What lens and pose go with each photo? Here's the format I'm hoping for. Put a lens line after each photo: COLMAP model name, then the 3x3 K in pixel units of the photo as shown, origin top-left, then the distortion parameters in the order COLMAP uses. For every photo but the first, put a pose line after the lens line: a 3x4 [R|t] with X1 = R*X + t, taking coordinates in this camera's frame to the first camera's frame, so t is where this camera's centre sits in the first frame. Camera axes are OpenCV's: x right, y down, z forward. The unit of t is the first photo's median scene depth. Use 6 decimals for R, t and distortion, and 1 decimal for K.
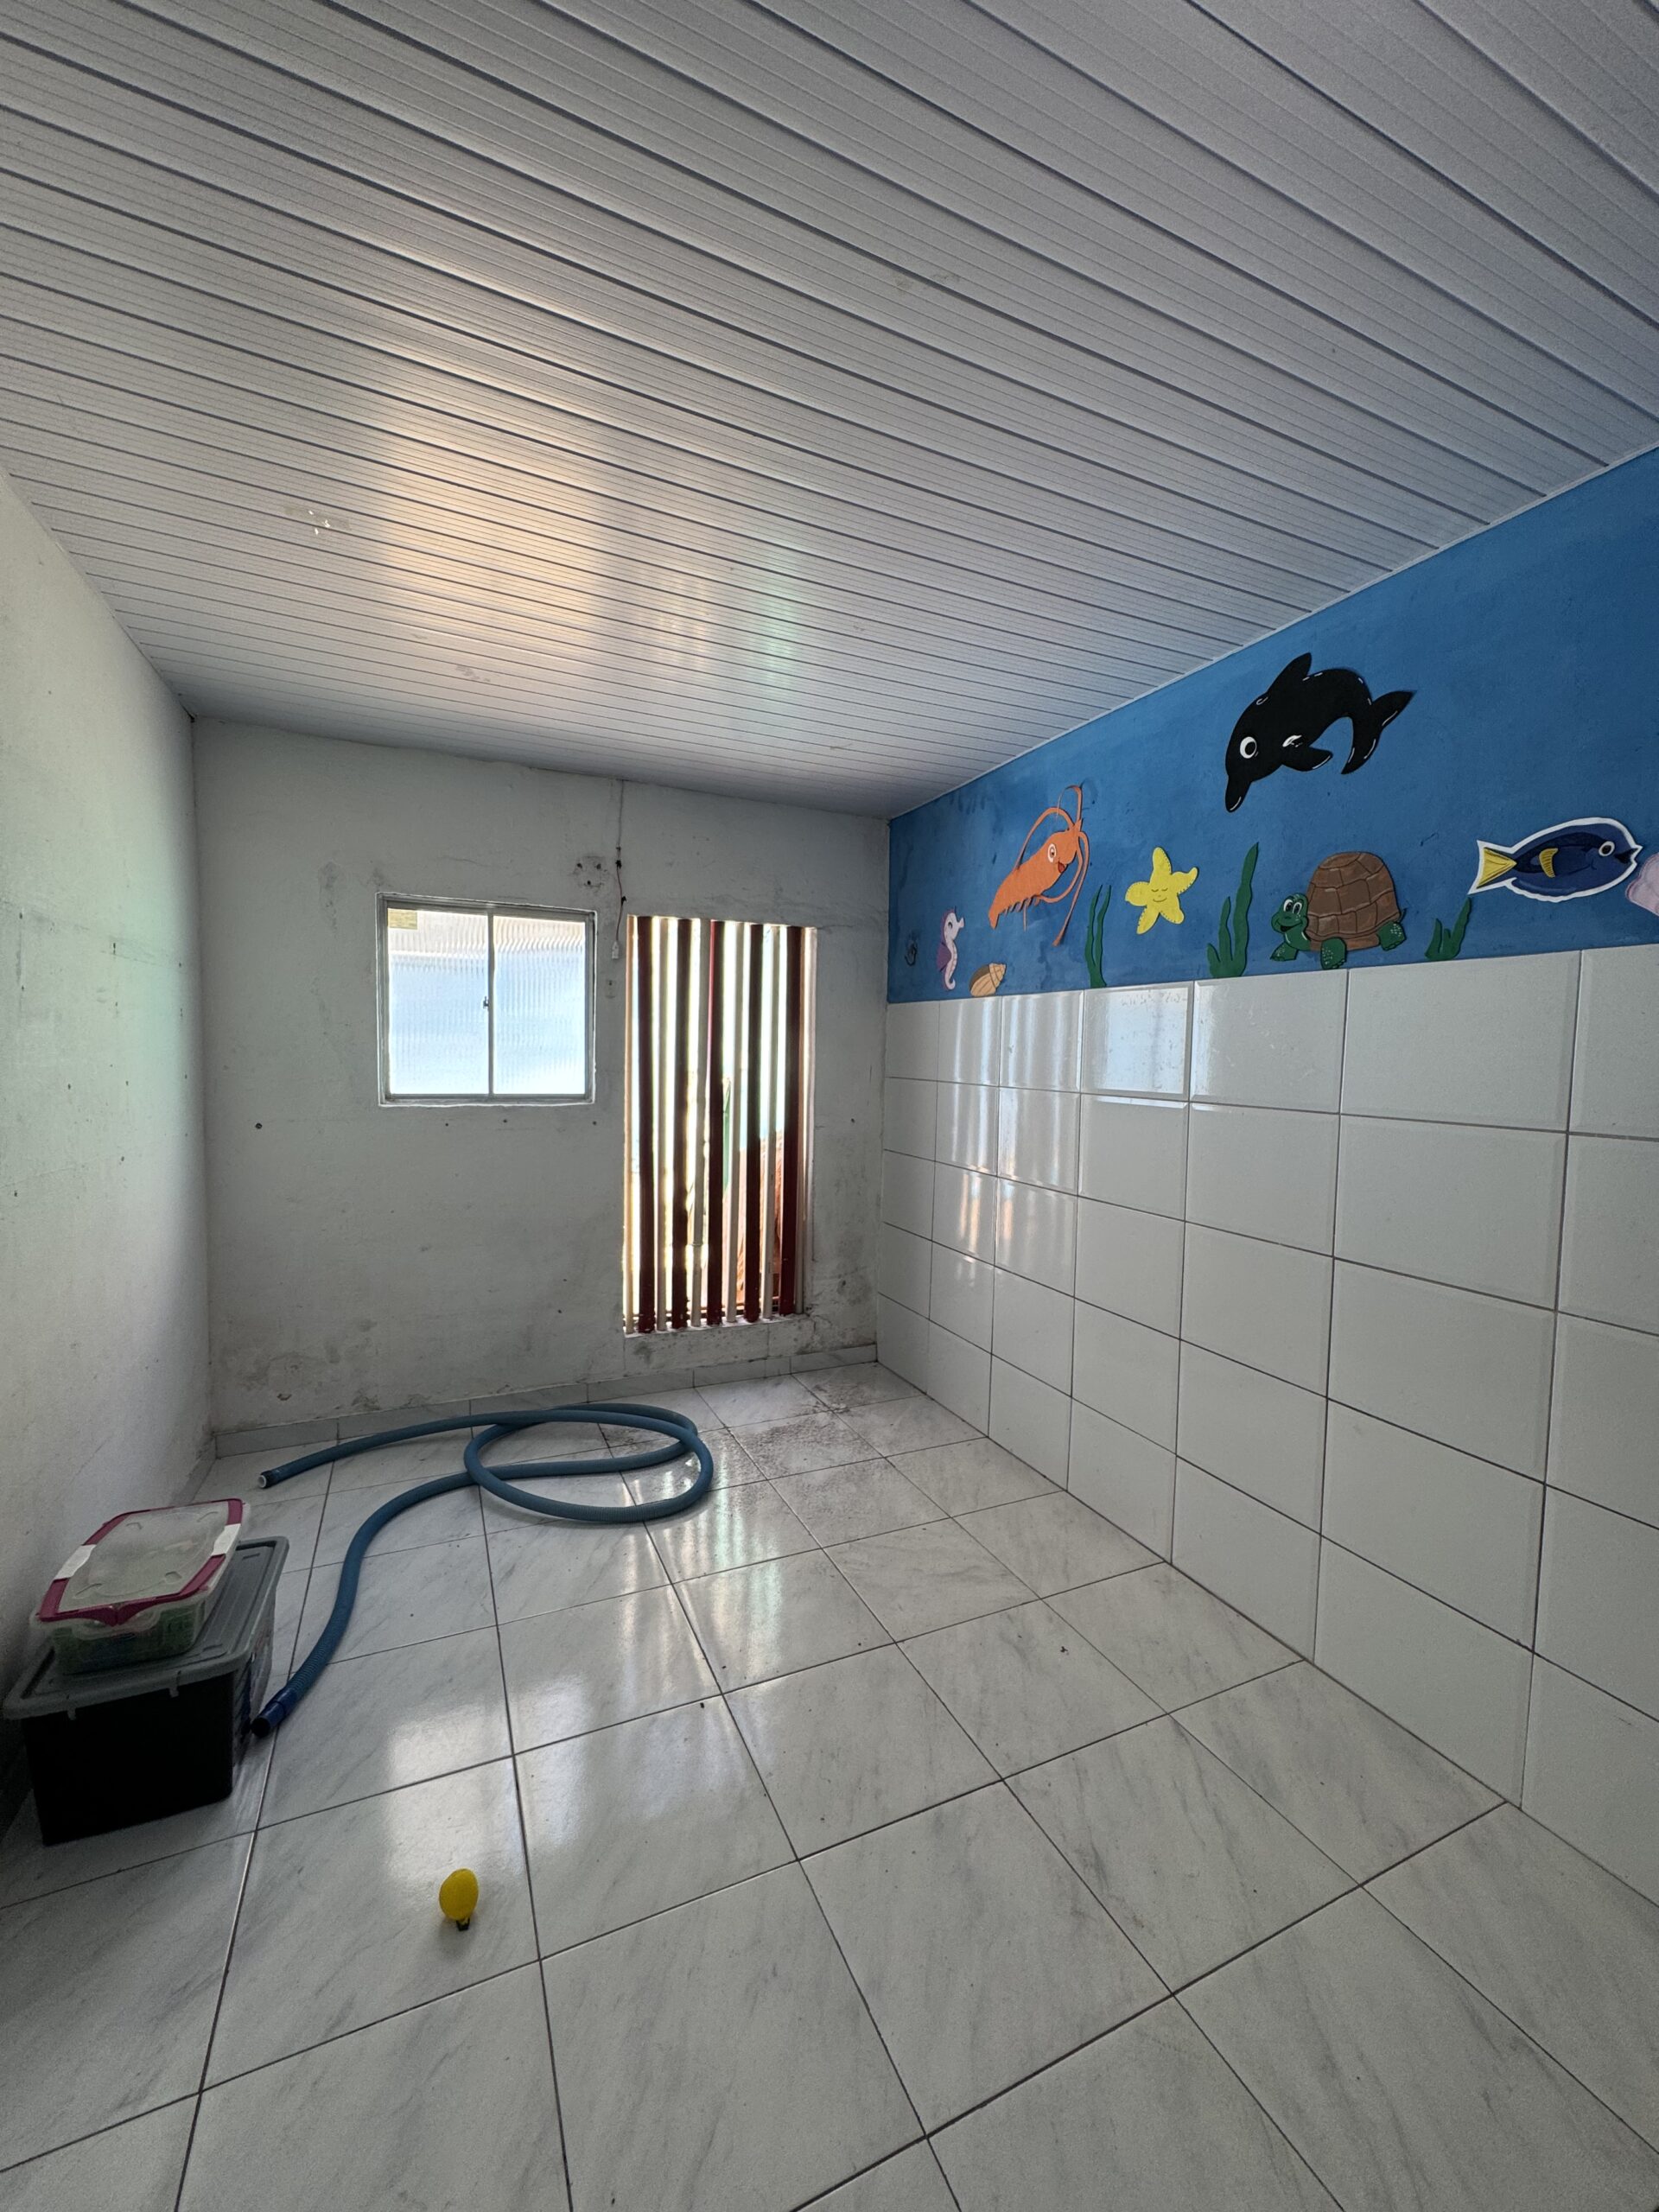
lens RADIAL K [[884.7, 0, 836.2], [0, 884.7, 1106.4], [0, 0, 1]] dist [-0.002249, 0.001458]
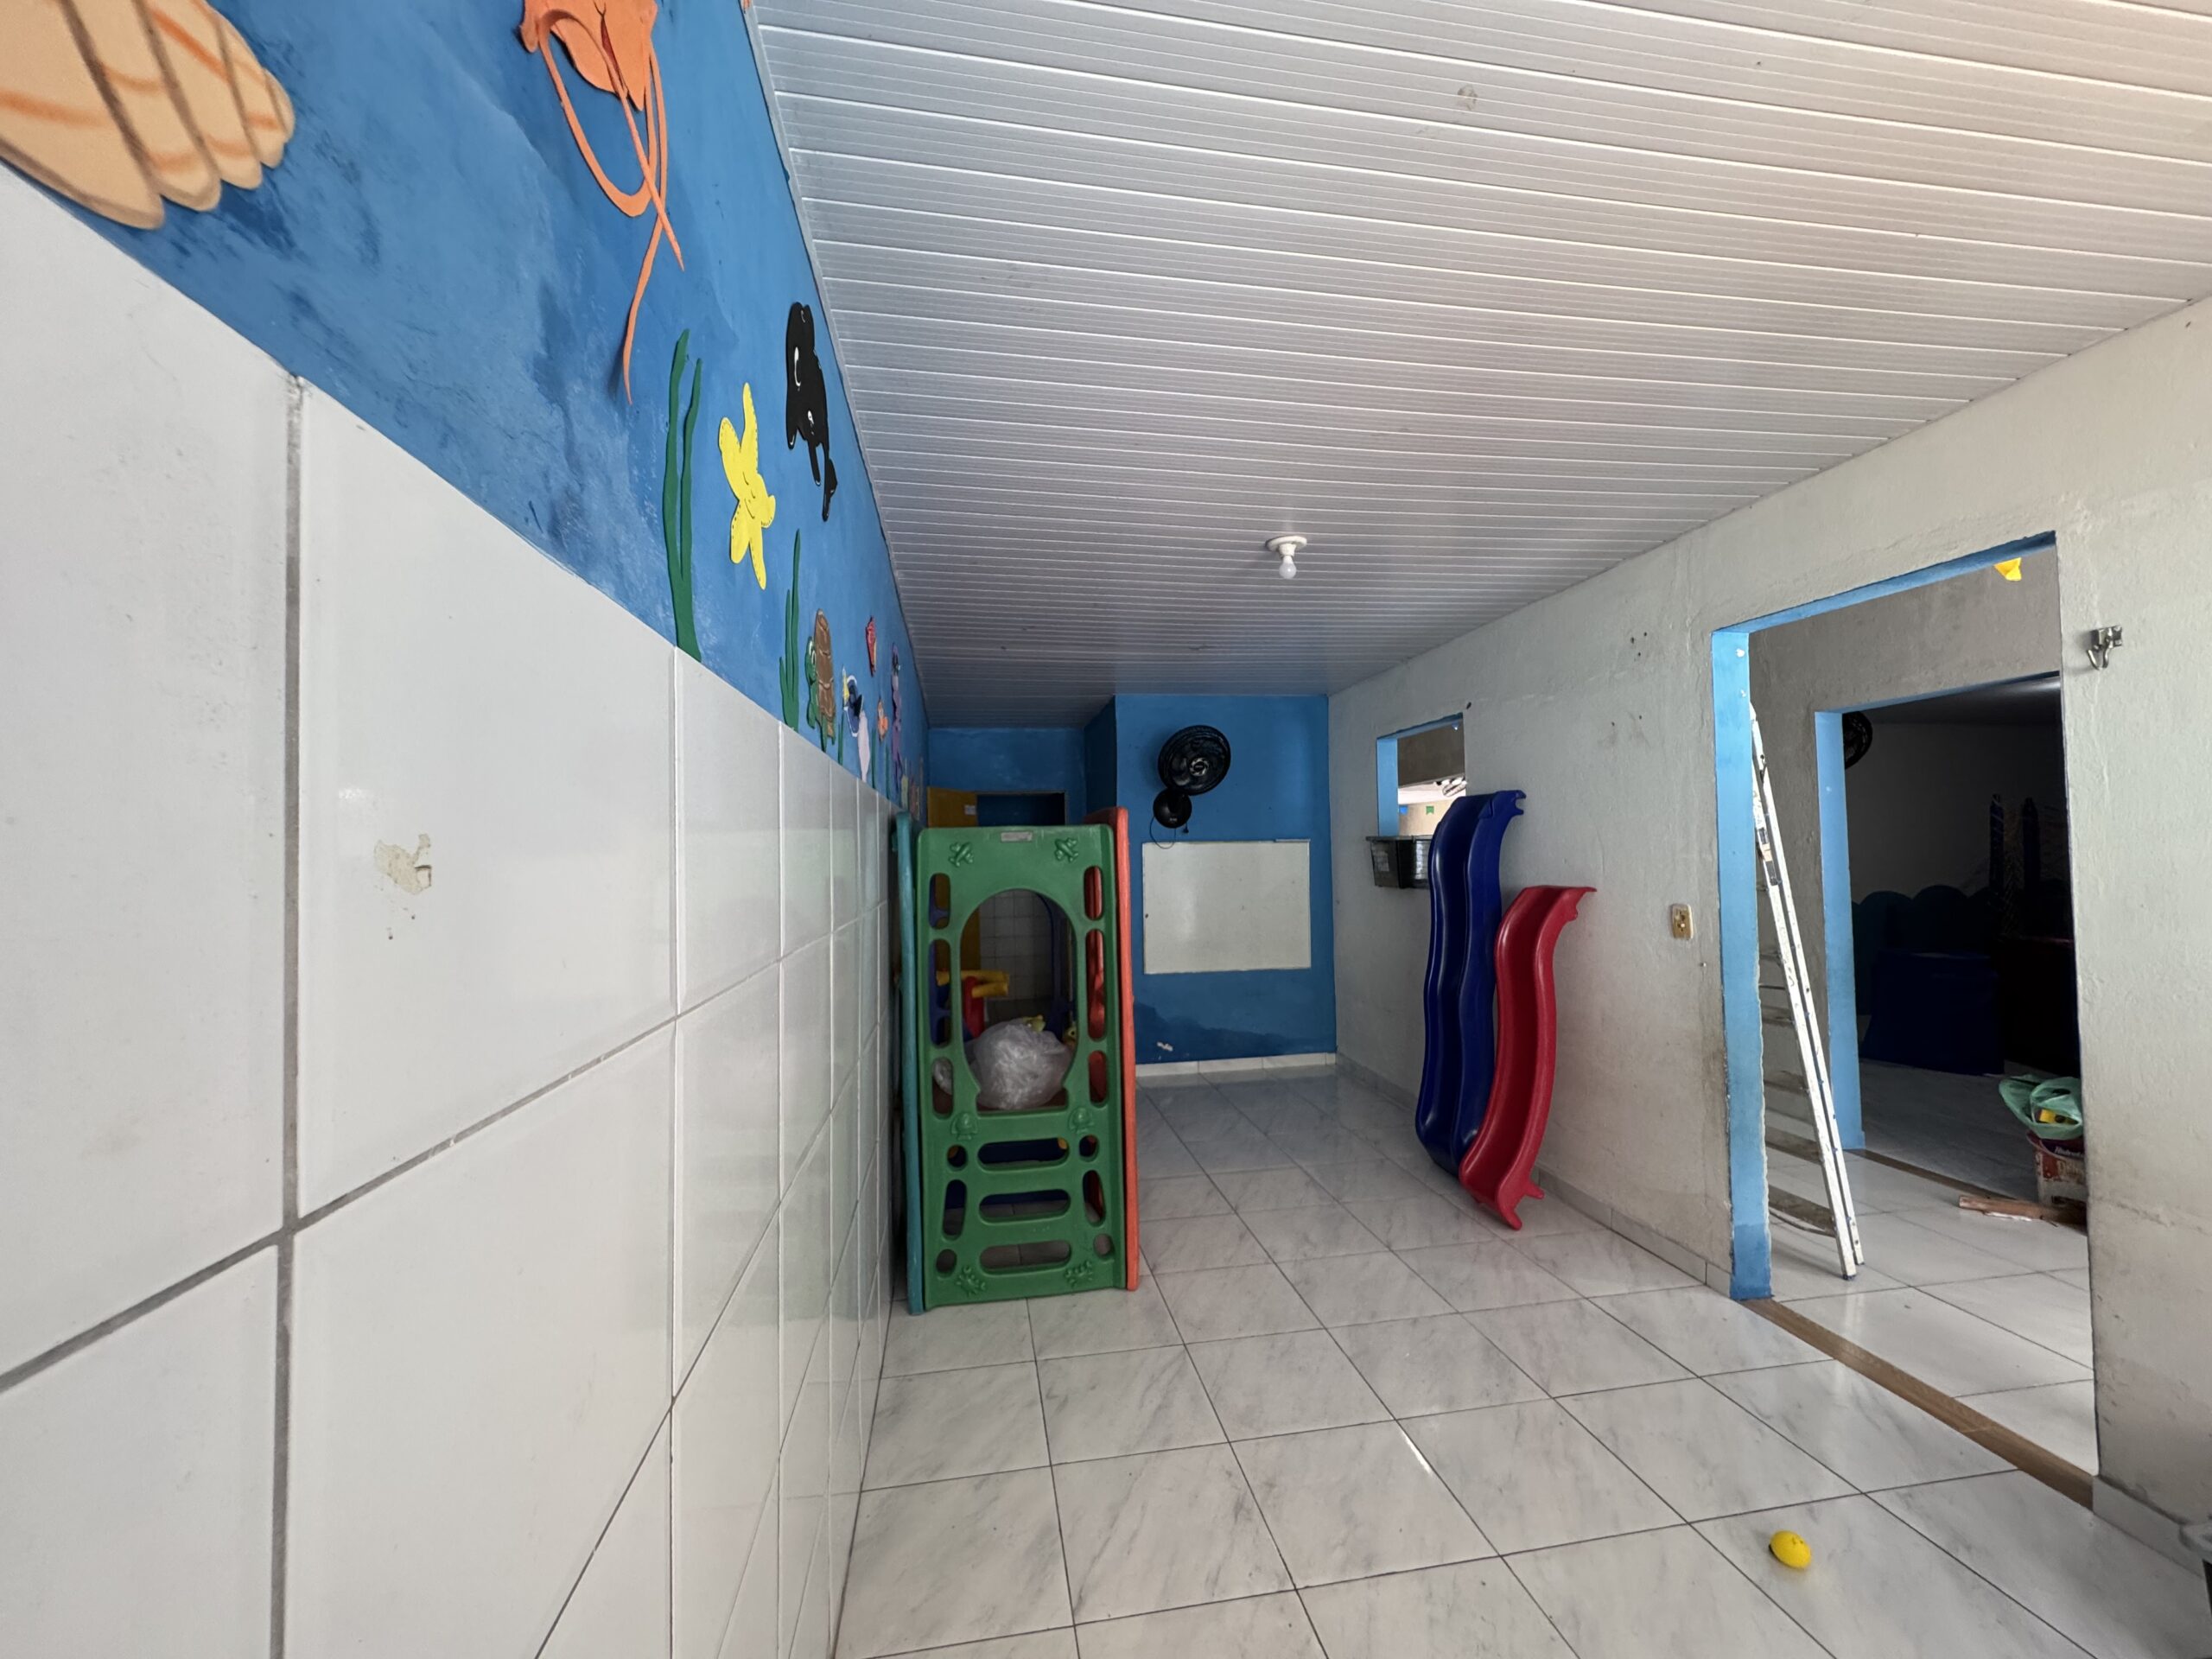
lens RADIAL K [[884.7, 0, 1106.6], [0, 884.7, 827.0], [0, 0, 1]] dist [-0.002249, 0.001458]
pose [[-0.963462, 0.009055, 0.267690, 0.115685], [0.019714, 0.999115, 0.037161, -0.129910], [-0.267117, 0.041080, -0.962788, 1.911597]]
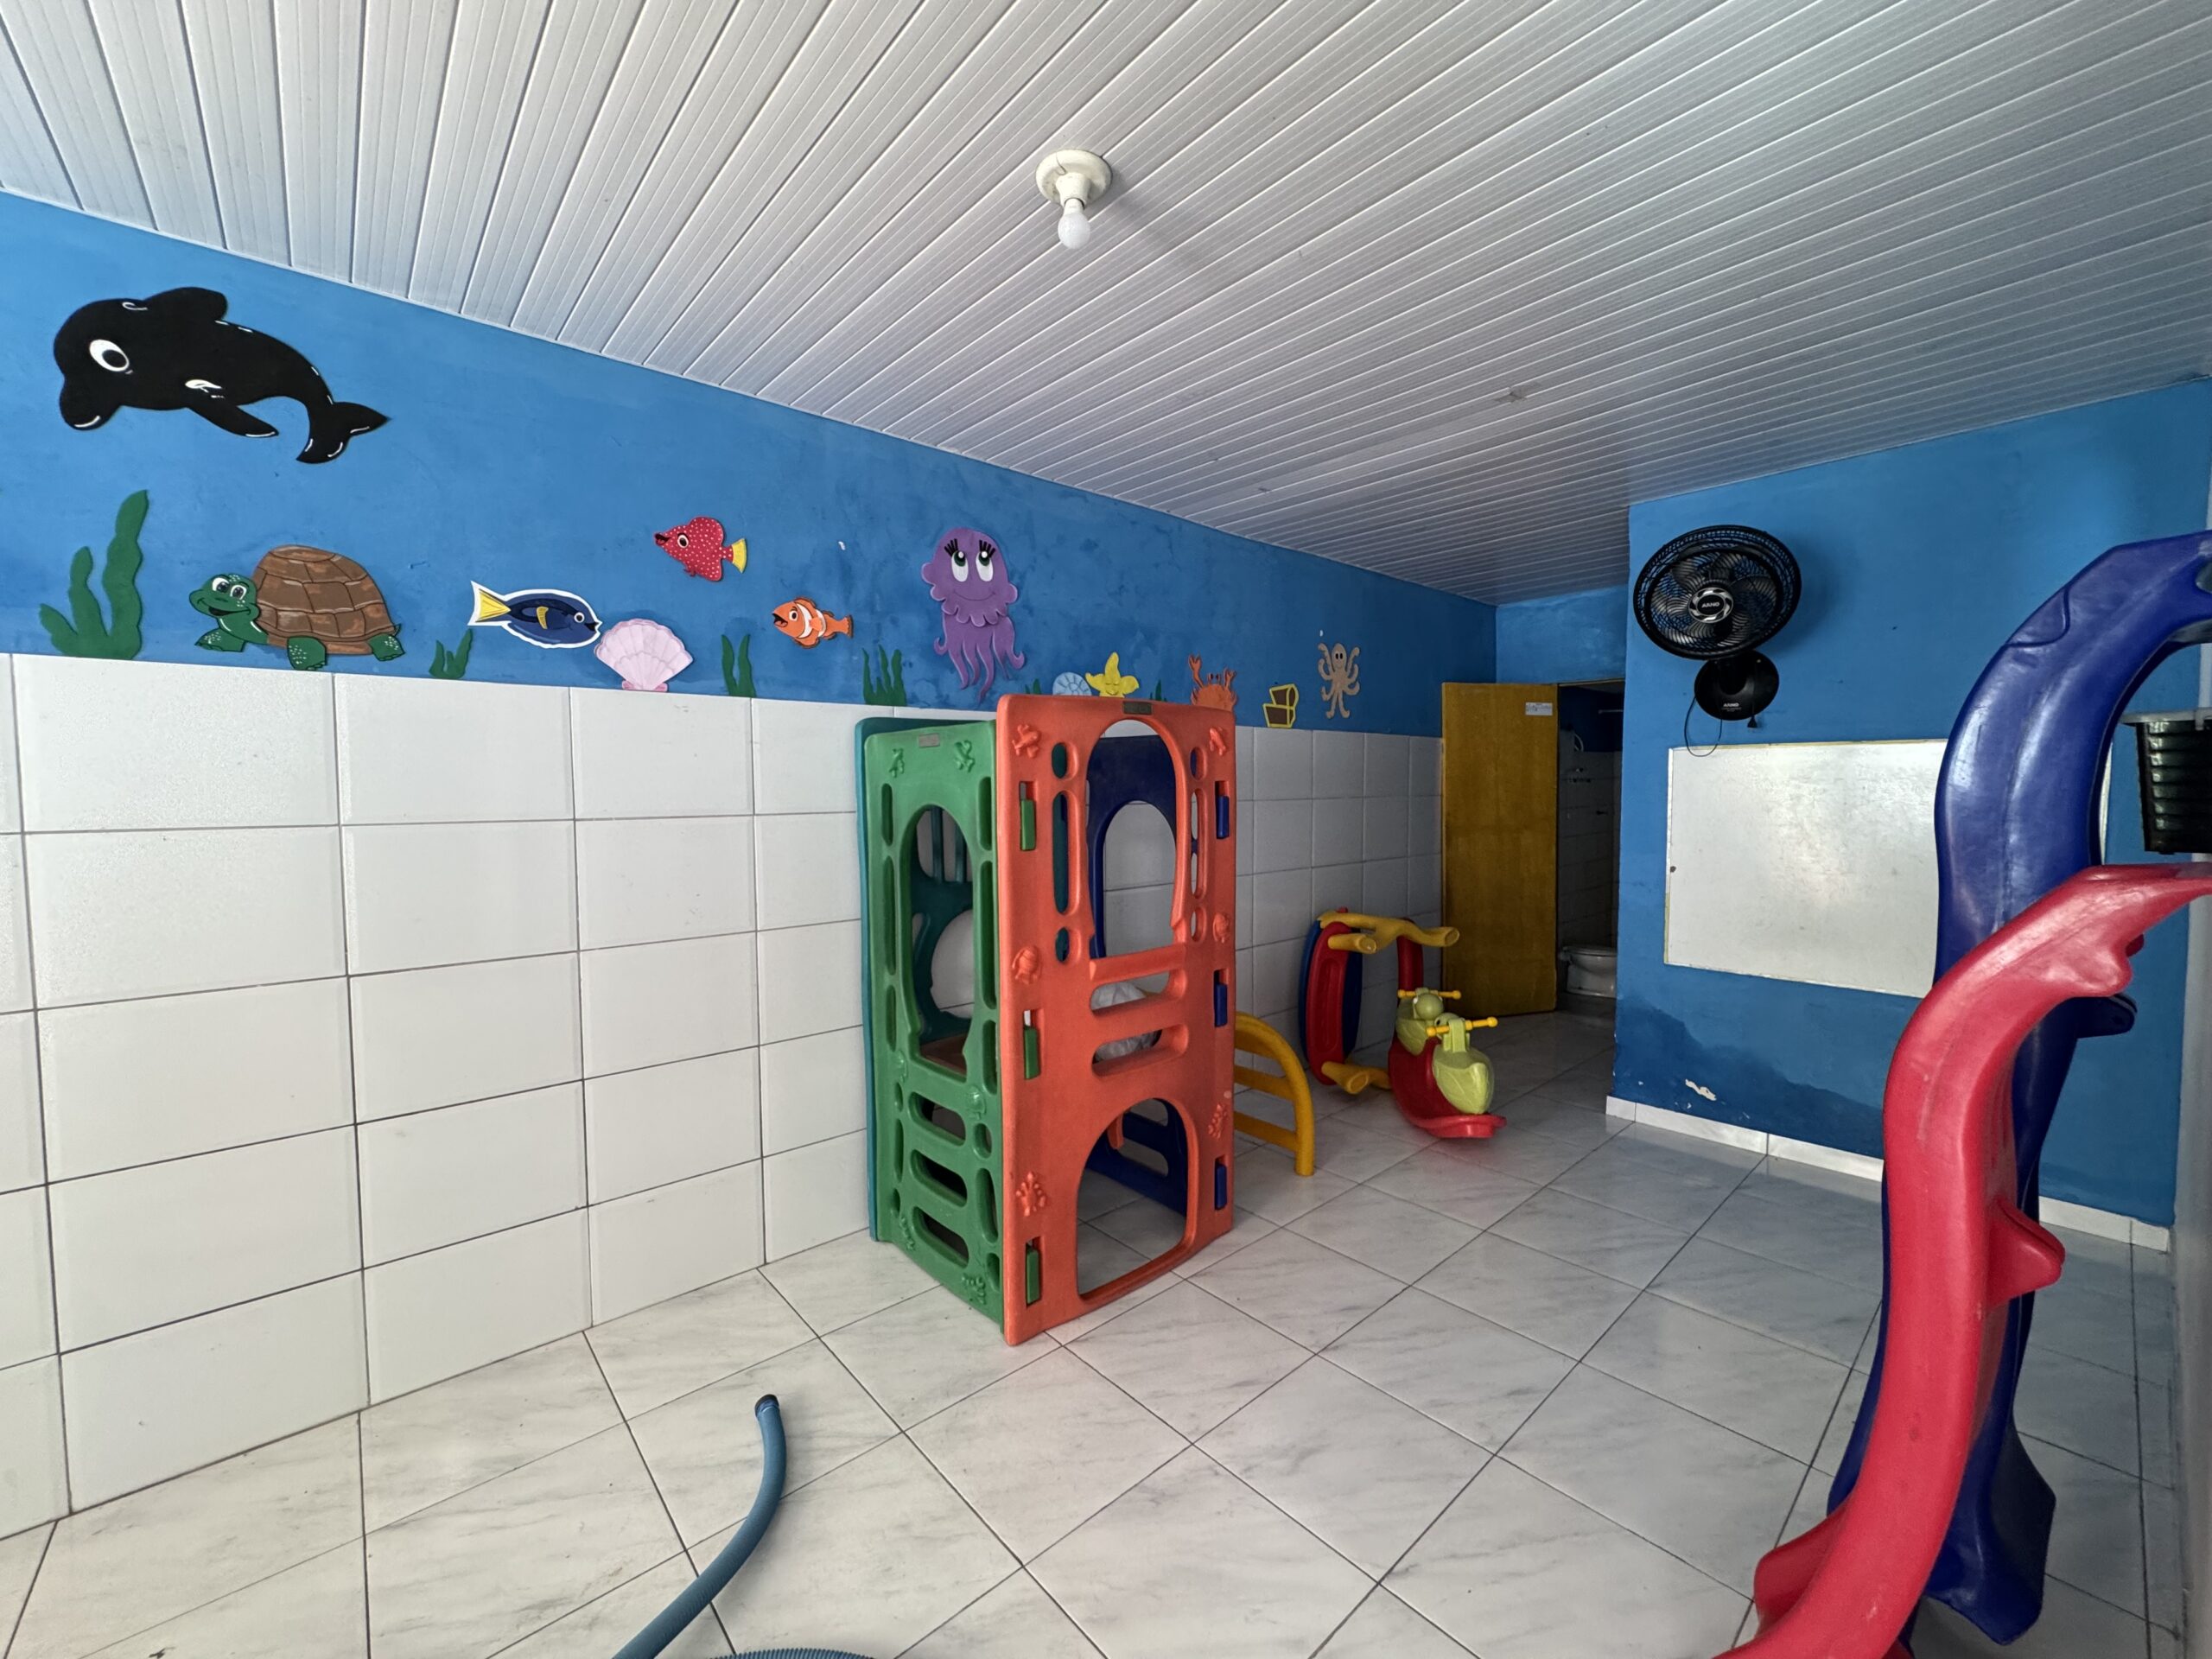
lens RADIAL K [[884.7, 0, 1106.2], [0, 884.7, 822.4], [0, 0, 1]] dist [-0.002249, 0.001458]
pose [[-0.283489, -0.055603, 0.957362, -0.643696], [0.063840, 0.995009, 0.076693, -0.016339], [-0.956848, 0.082859, -0.278524, 0.530887]]
